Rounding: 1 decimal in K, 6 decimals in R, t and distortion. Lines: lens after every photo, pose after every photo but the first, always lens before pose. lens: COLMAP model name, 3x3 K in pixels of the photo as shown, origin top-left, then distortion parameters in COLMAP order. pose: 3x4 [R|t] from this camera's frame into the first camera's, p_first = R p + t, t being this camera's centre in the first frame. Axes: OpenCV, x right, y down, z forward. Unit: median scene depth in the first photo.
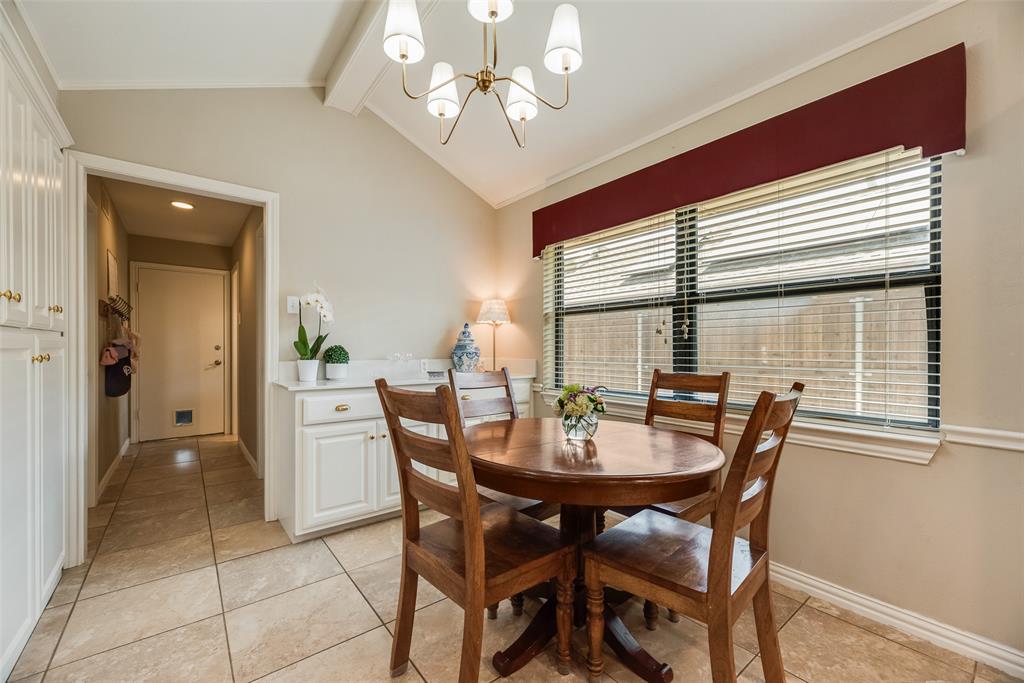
lens RADIAL K [[411.2, 0, 510.3], [0, 411.2, 349.3], [0, 0, 1]] dist [0.001941, -0.000734]
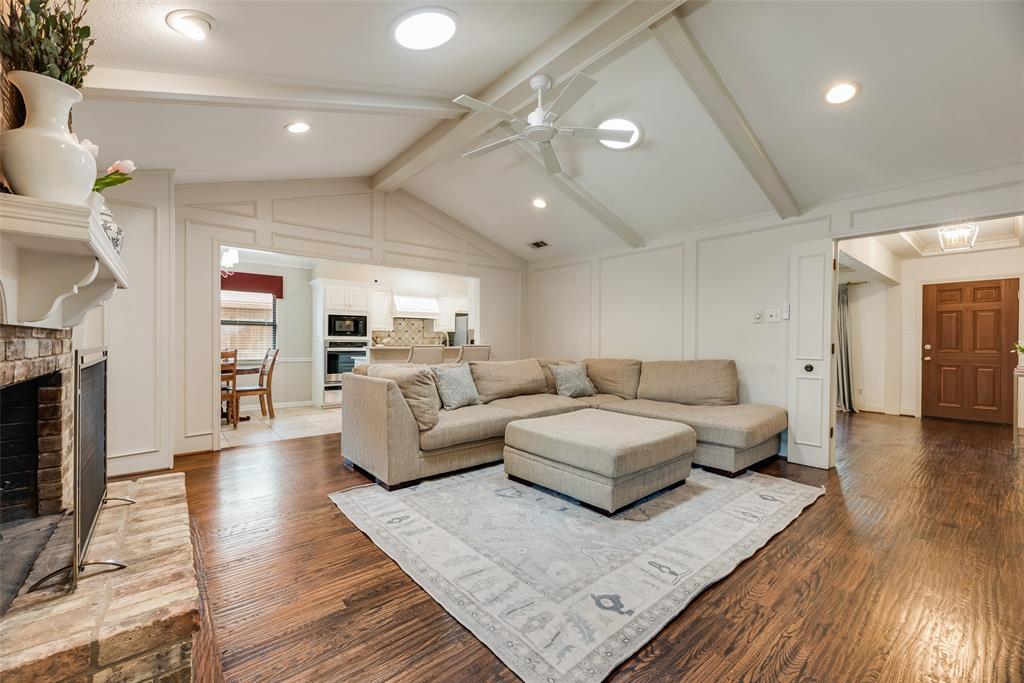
lens RADIAL K [[411.2, 0, 507.4], [0, 411.2, 344.1], [0, 0, 1]] dist [0.001941, -0.000734]
pose [[-0.012547, -0.005402, 0.999907, -1.999451], [-0.006099, 0.999967, 0.005326, -0.006447], [-0.999903, -0.006032, -0.012580, -0.833100]]
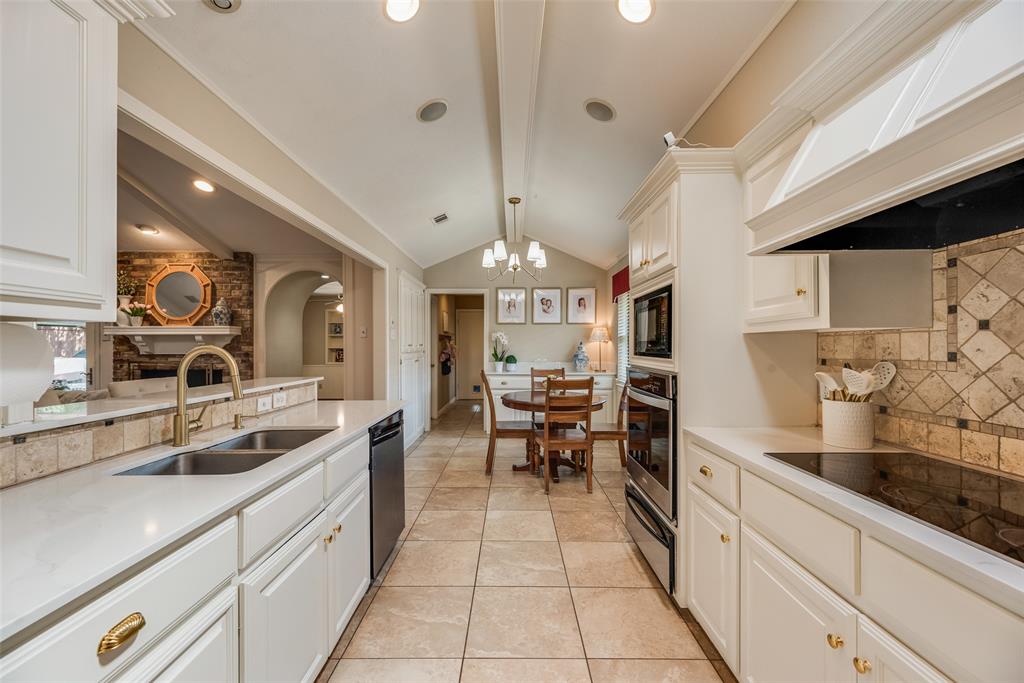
lens RADIAL K [[411.2, 0, 514.0], [0, 411.2, 344.8], [0, 0, 1]] dist [0.001941, -0.000734]
pose [[0.782819, -0.002065, -0.622246, 0.961099], [0.000475, 0.999996, -0.002720, -0.059815], [0.622250, 0.001834, 0.782817, -0.694109]]
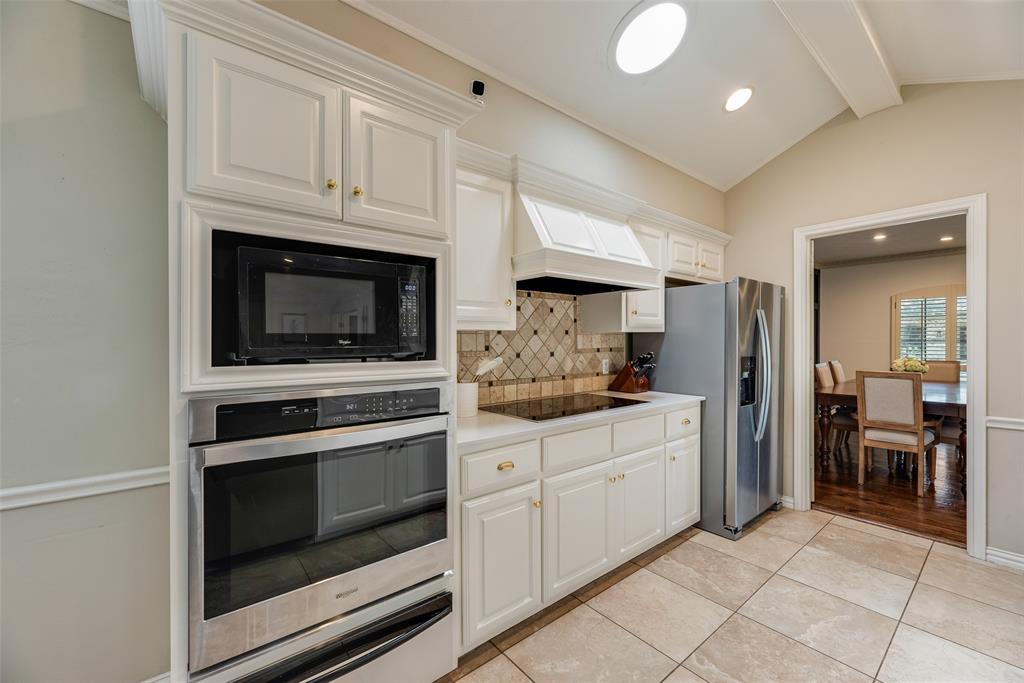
lens RADIAL K [[411.2, 0, 513.2], [0, 411.2, 341.3], [0, 0, 1]] dist [0.001941, -0.000734]
pose [[-0.008414, 0.000782, 0.999964, 0.178267], [0.002627, 0.999996, -0.000760, -0.060493], [-0.999961, 0.002621, -0.008416, -0.037463]]
